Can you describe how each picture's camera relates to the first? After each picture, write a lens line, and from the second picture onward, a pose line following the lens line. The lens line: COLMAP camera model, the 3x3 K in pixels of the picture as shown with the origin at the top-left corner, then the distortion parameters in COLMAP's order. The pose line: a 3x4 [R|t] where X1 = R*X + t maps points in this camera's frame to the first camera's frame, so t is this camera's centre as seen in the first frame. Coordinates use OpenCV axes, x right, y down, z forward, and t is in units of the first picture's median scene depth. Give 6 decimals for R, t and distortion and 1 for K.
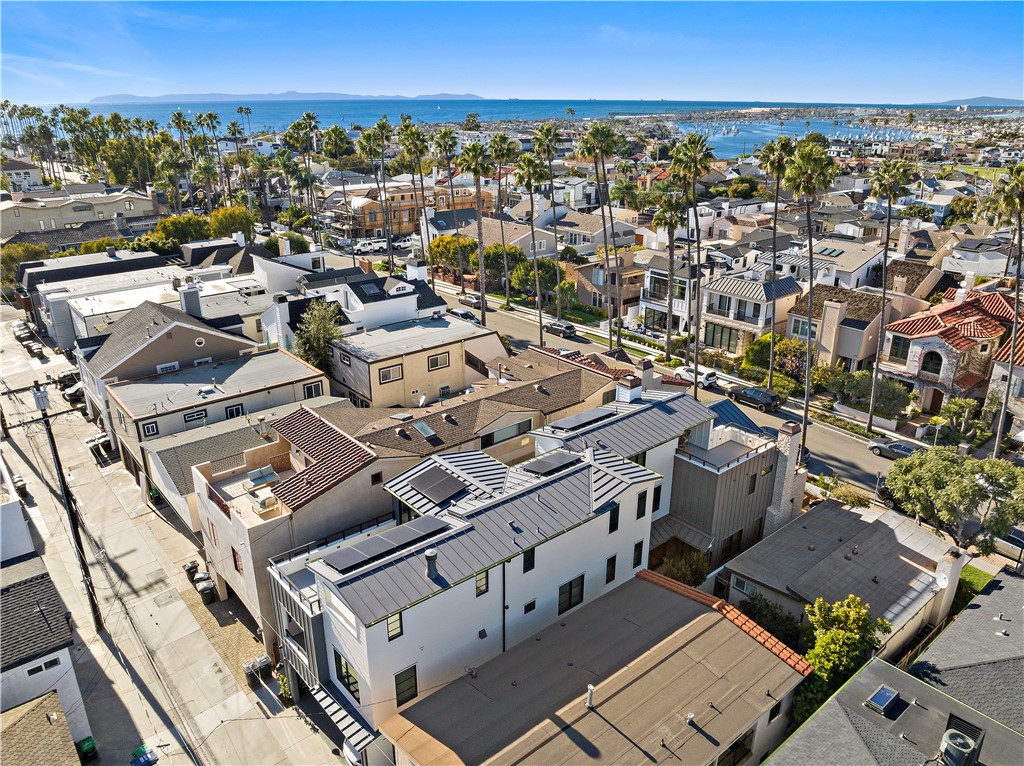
lens RADIAL K [[735.6, 0, 508.2], [0, 735.6, 385.6], [0, 0, 1]] dist [-0.038128, 0.000031]
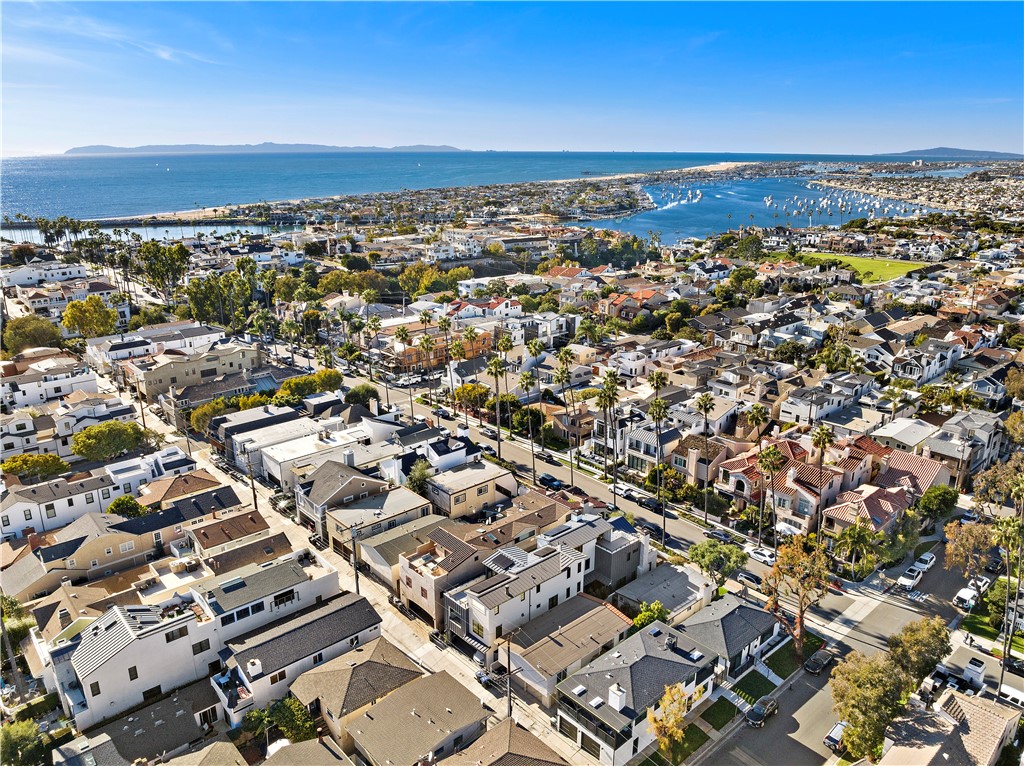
lens RADIAL K [[735.6, 0, 510.5], [0, 735.6, 384.3], [0, 0, 1]] dist [-0.038128, 0.000031]
pose [[0.999373, -0.008865, 0.034266, -0.079007], [0.011078, 0.997827, -0.064950, -0.171881], [-0.033616, 0.065289, 0.997300, -0.876149]]
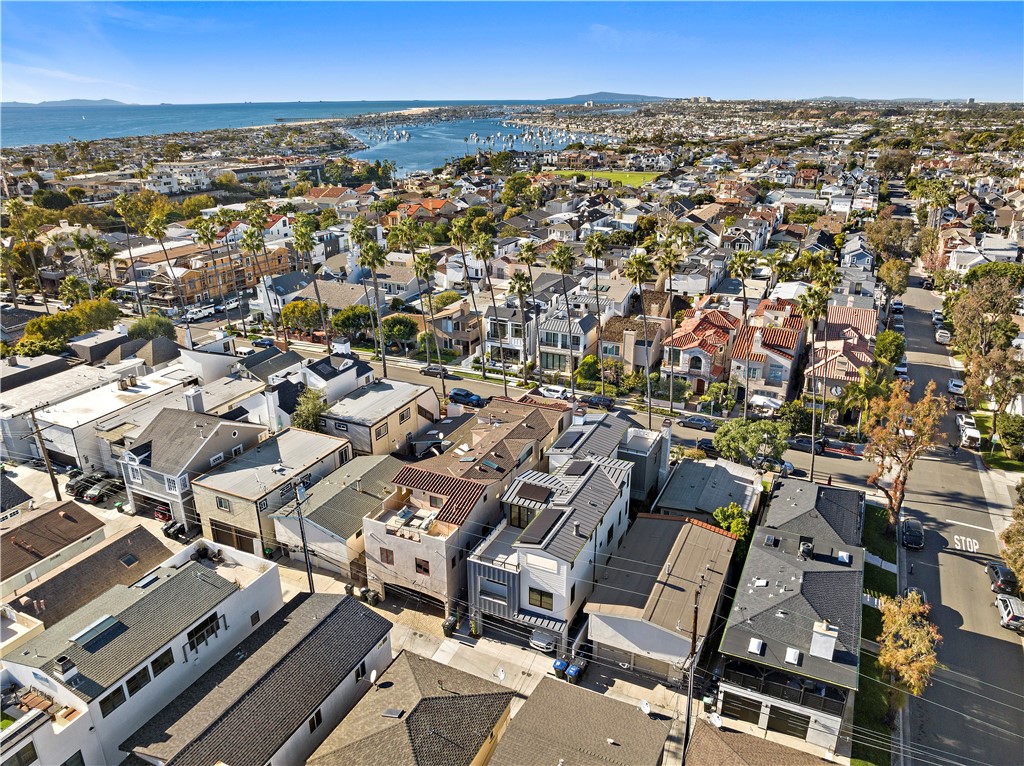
lens RADIAL K [[735.6, 0, 504.5], [0, 735.6, 377.4], [0, 0, 1]] dist [-0.038128, 0.000031]
pose [[0.910832, -0.152405, 0.383613, -0.409471], [0.156555, 0.987455, 0.020586, -0.095916], [-0.381937, 0.041306, 0.923265, -0.318853]]
